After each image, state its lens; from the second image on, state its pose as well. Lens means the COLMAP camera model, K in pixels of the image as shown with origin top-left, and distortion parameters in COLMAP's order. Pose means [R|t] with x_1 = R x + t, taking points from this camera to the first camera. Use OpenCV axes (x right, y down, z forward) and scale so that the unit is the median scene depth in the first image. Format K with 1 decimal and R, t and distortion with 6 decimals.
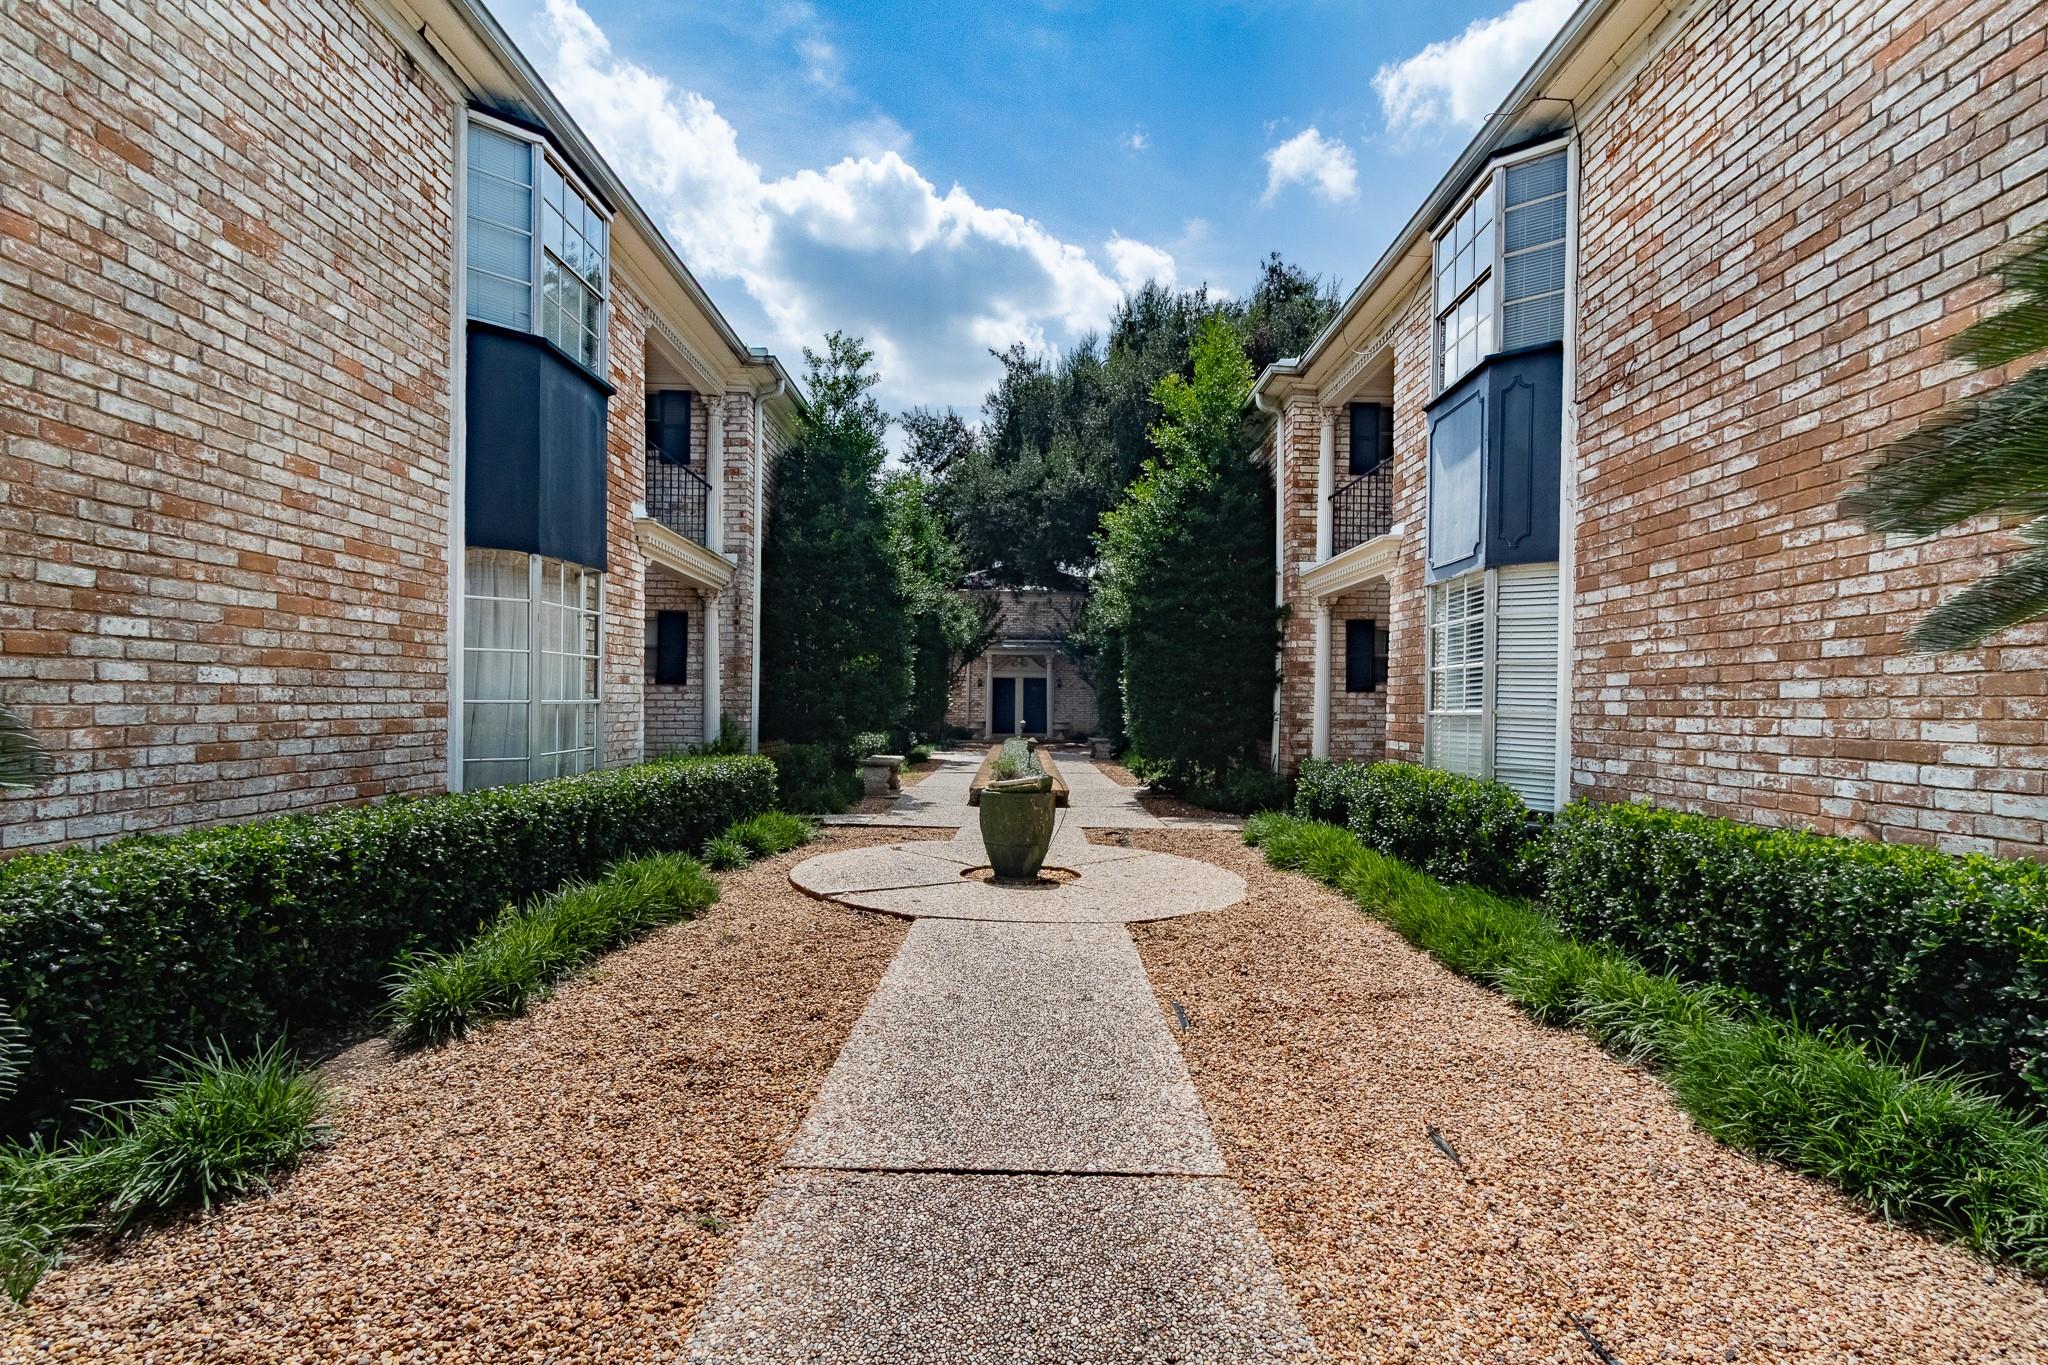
lens RADIAL K [[980.5, 0, 1026.6], [0, 980.5, 693.7], [0, 0, 1]] dist [0.006601, -0.003525]
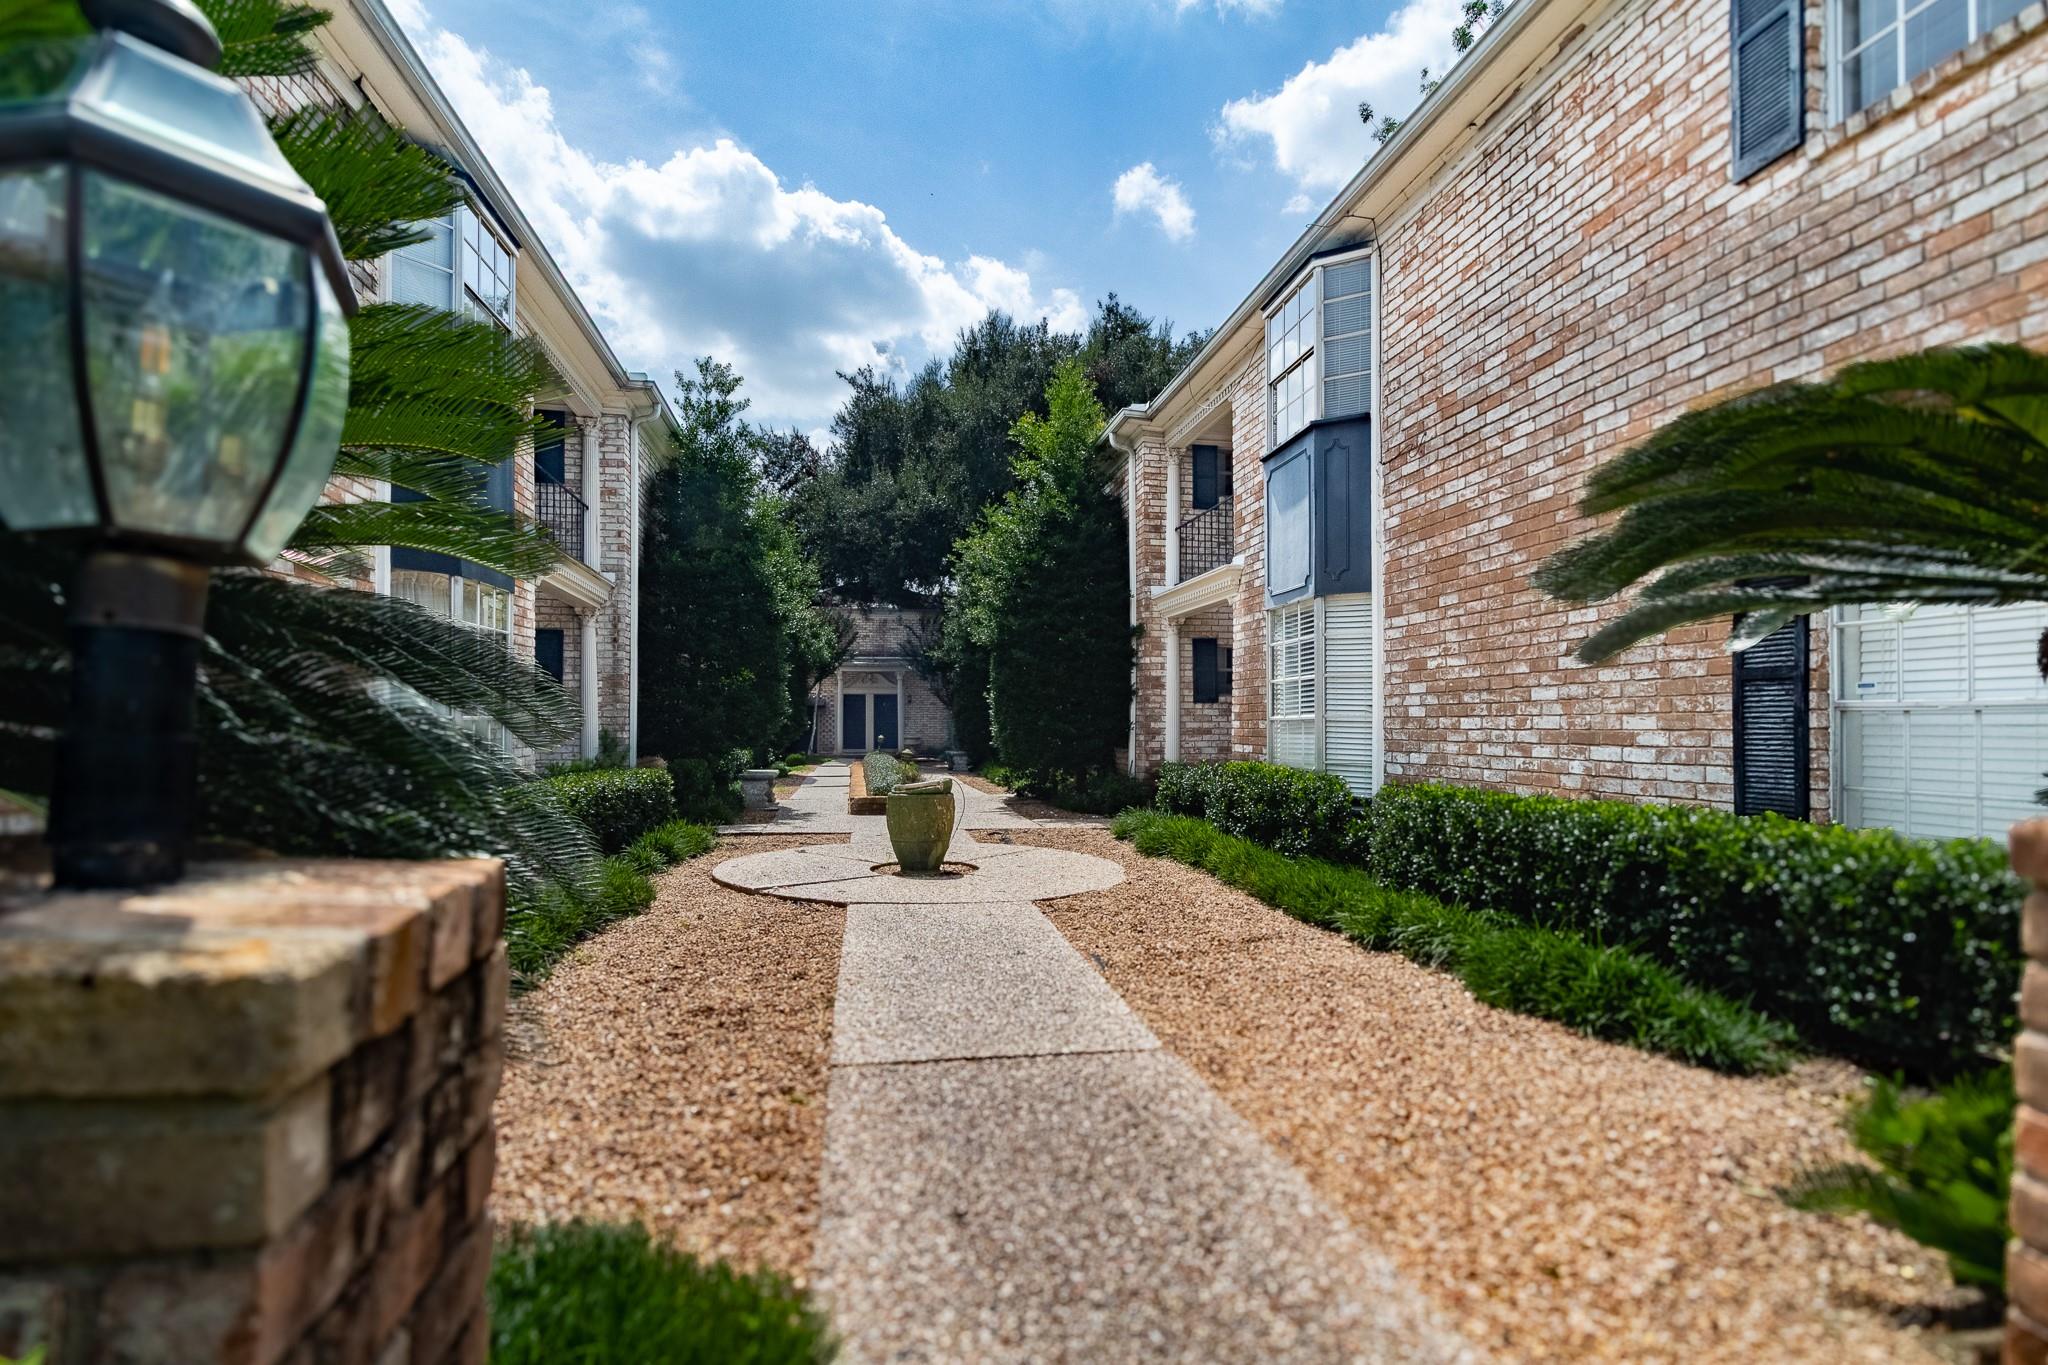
lens RADIAL K [[980.5, 0, 1026.0], [0, 980.5, 685.4], [0, 0, 1]] dist [0.006601, -0.003525]
pose [[0.986696, -0.007152, 0.162419, -0.078002], [0.011251, 0.999641, -0.024331, 0.005951], [-0.162187, 0.025835, 0.986422, -0.126808]]
